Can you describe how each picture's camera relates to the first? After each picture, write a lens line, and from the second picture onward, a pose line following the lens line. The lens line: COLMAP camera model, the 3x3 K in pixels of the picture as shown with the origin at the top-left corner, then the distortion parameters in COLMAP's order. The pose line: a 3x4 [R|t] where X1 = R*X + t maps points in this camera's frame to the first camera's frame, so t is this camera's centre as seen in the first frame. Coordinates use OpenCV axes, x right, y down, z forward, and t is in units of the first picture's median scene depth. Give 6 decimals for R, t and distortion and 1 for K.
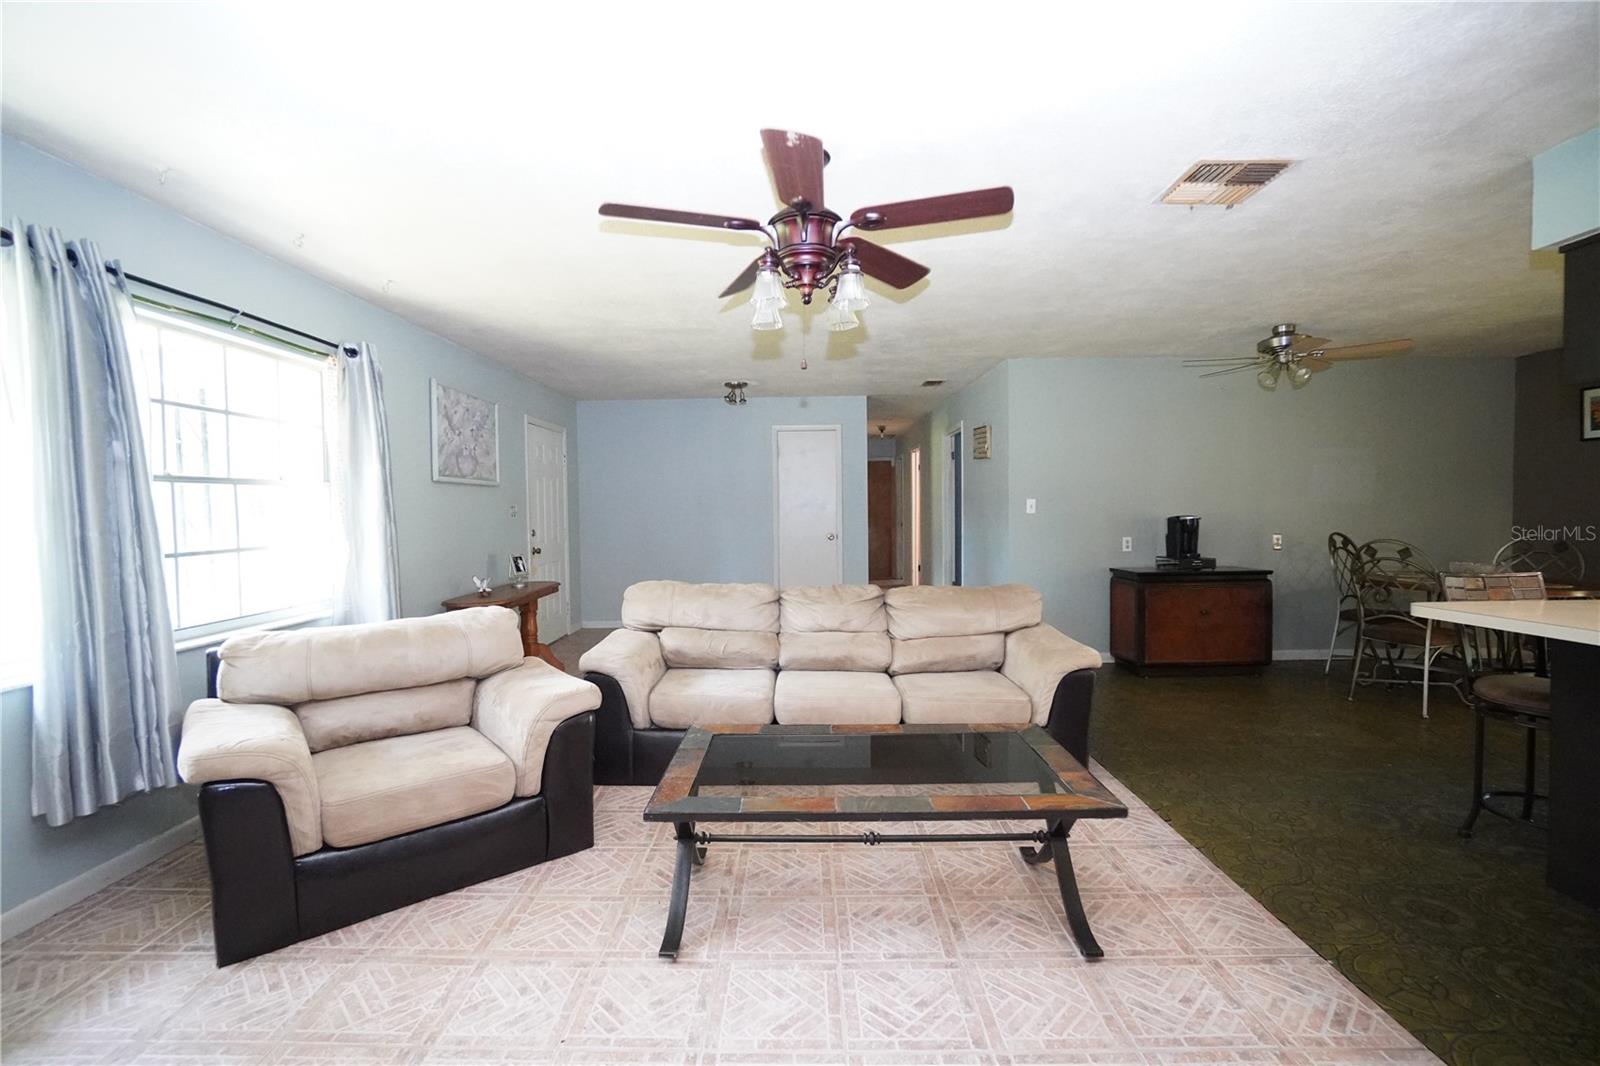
lens RADIAL K [[712.4, 0, 789.9], [0, 712.4, 527.0], [0, 0, 1]] dist [-0.059956, 0.022262]
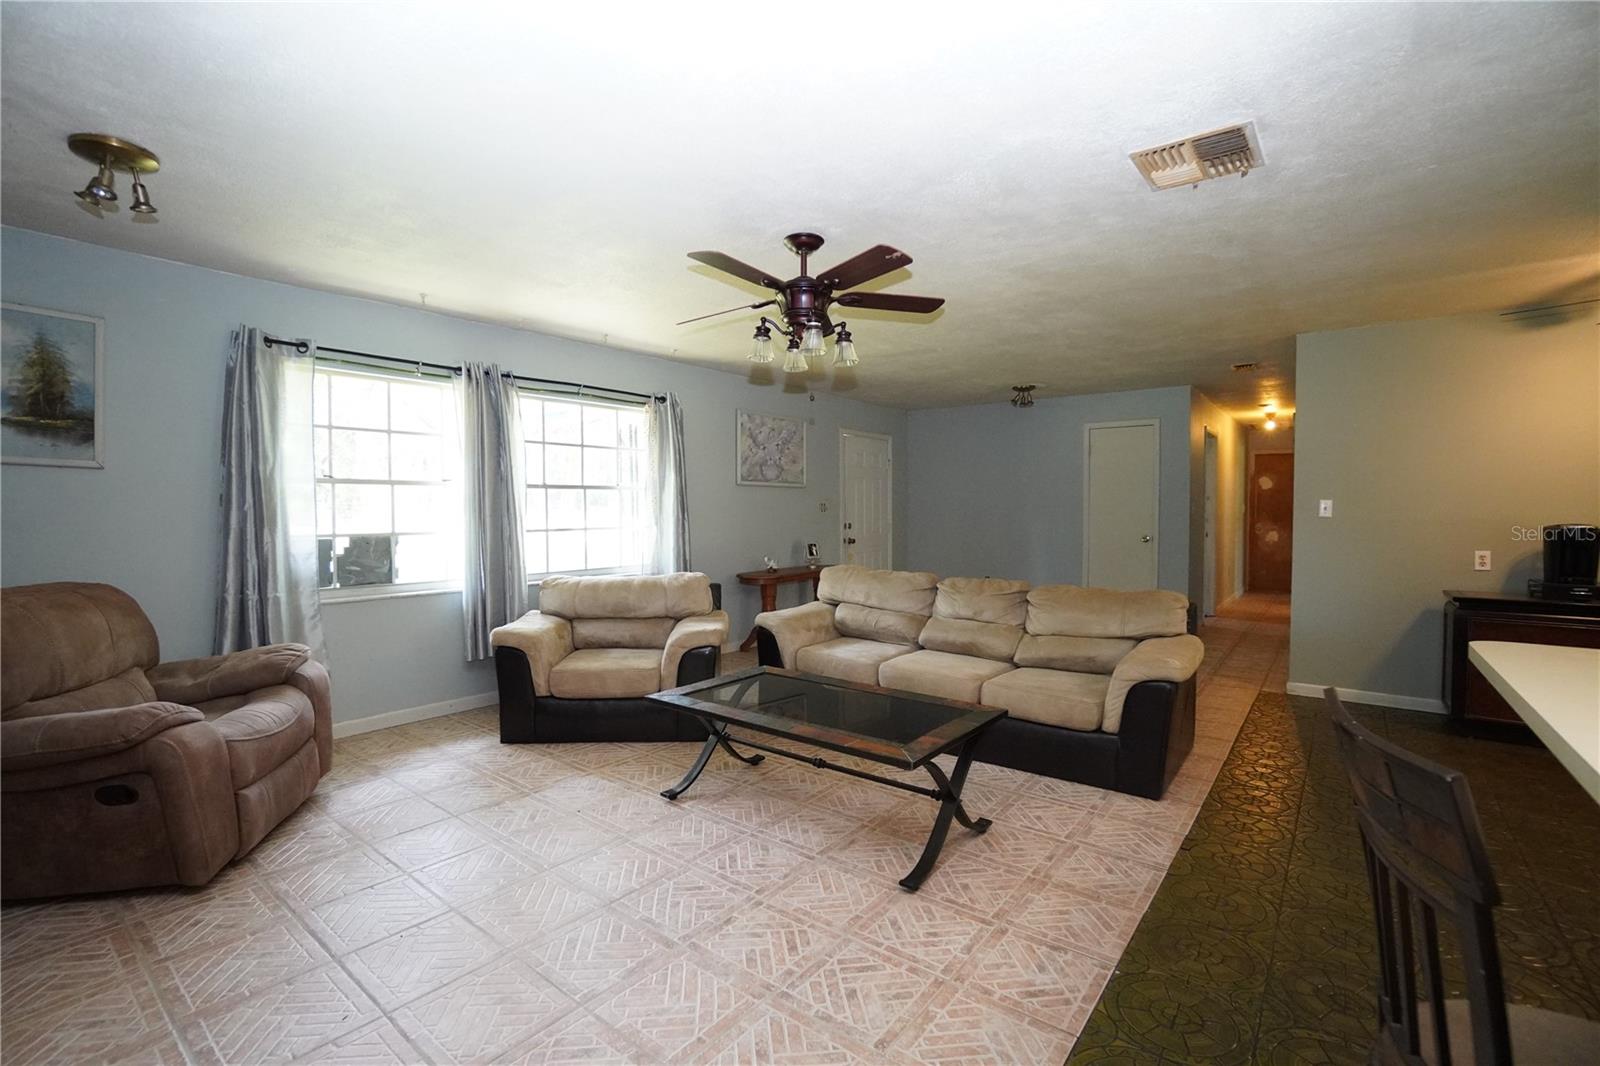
lens RADIAL K [[712.4, 0, 789.9], [0, 712.4, 527.0], [0, 0, 1]] dist [-0.059956, 0.022262]
pose [[0.796147, 0.027165, -0.604494, 0.511969], [-0.025549, 0.999610, 0.011272, -0.002078], [0.604564, 0.006470, 0.796530, -0.041251]]
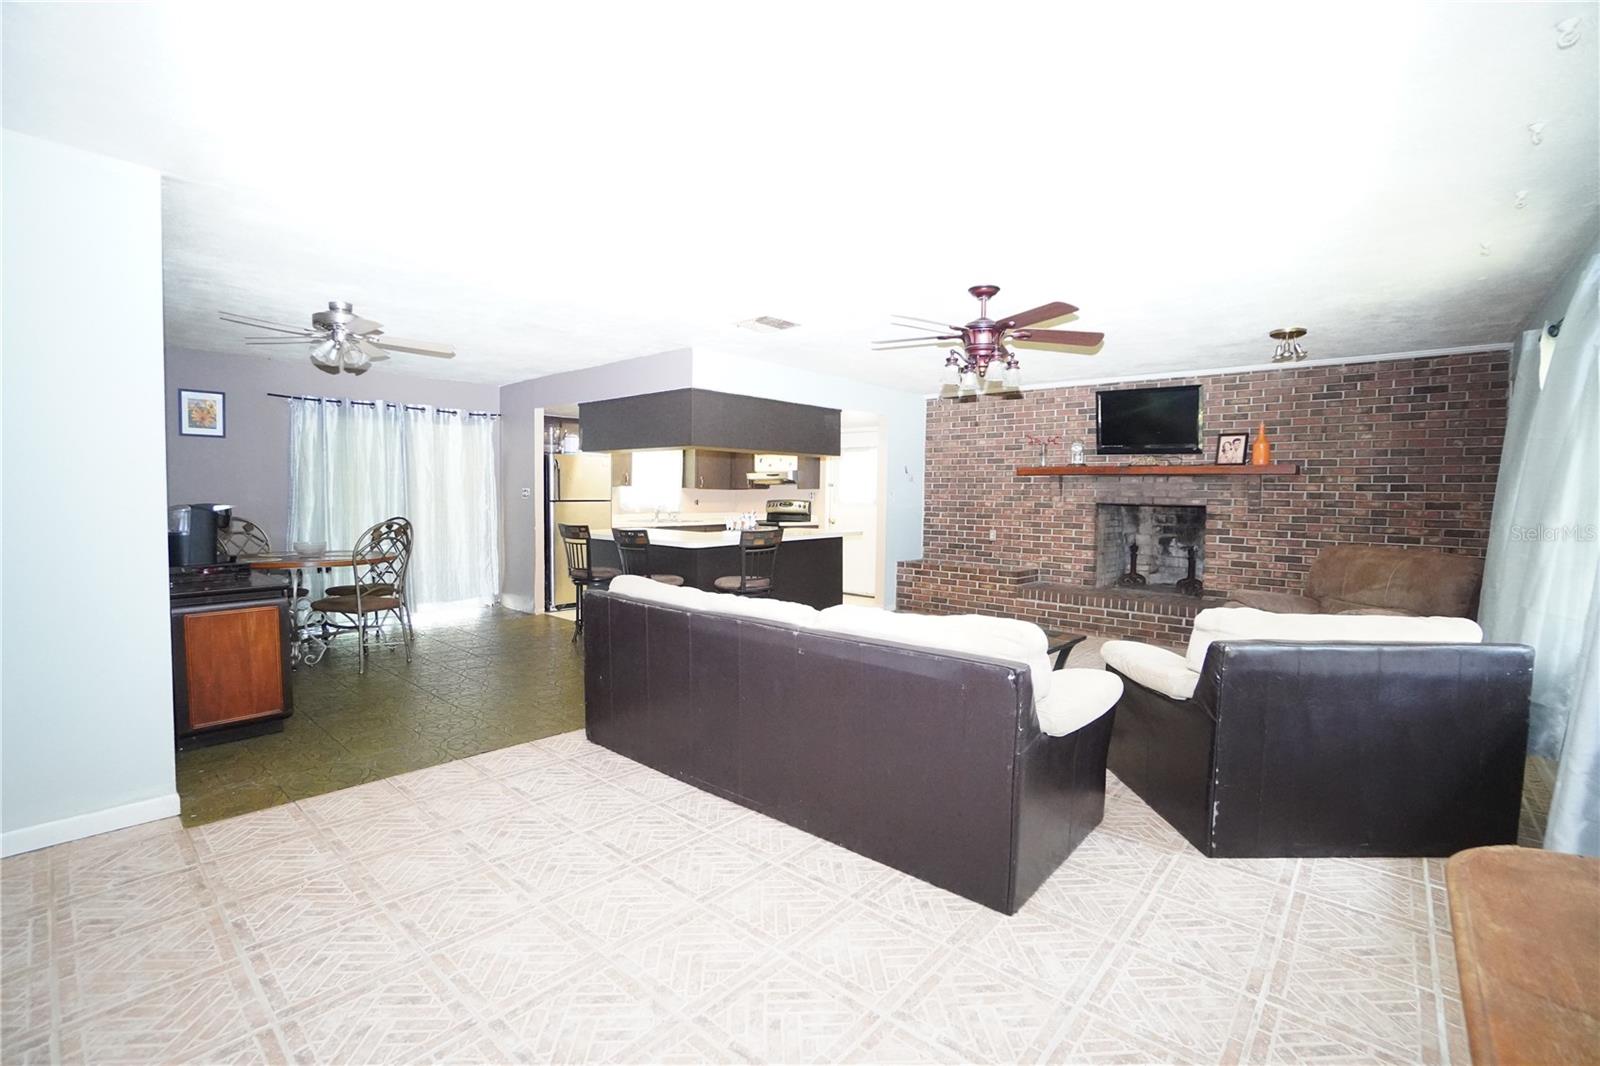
lens RADIAL K [[712.4, 0, 789.9], [0, 712.4, 527.0], [0, 0, 1]] dist [-0.059956, 0.022262]
pose [[-0.764381, -0.029671, 0.644082, -0.466803], [0.011365, 0.998165, 0.059470, -0.043020], [-0.644665, 0.052778, -0.762641, 1.681417]]
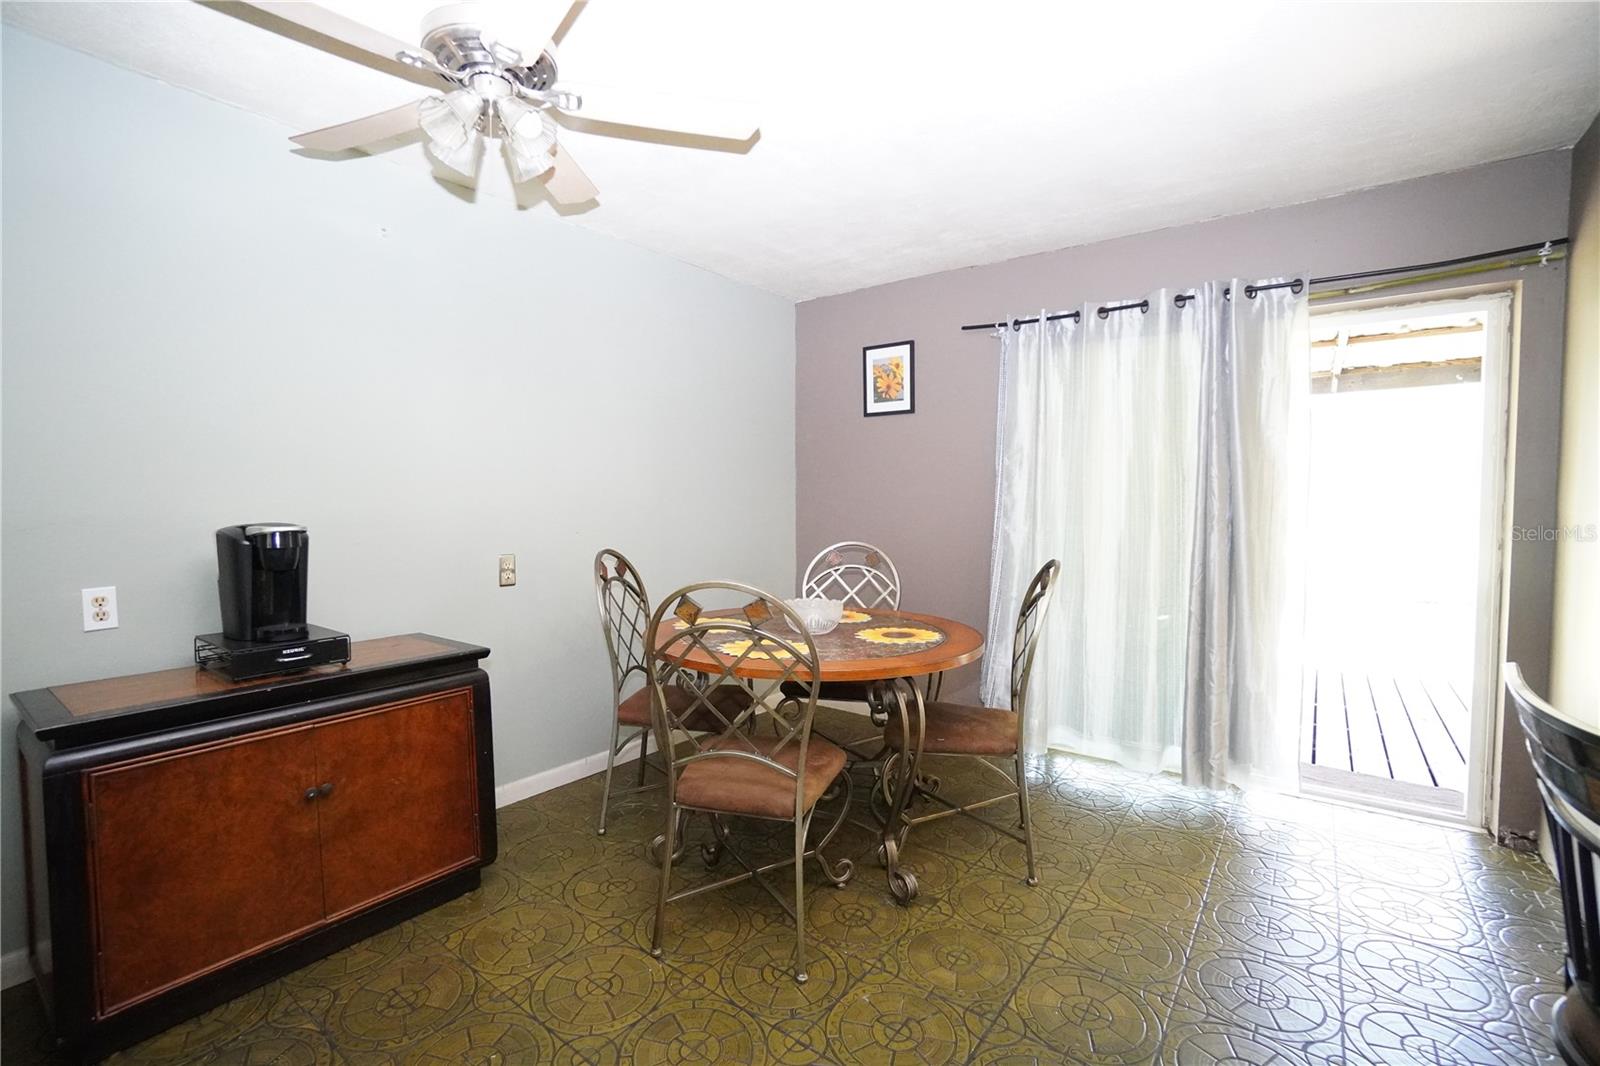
lens RADIAL K [[712.4, 0, 789.9], [0, 712.4, 527.0], [0, 0, 1]] dist [-0.059956, 0.022262]
pose [[0.586008, -0.025996, 0.809888, 0.627596], [0.016748, 0.999660, 0.019969, -0.025193], [-0.810132, 0.001862, 0.586245, 0.822998]]
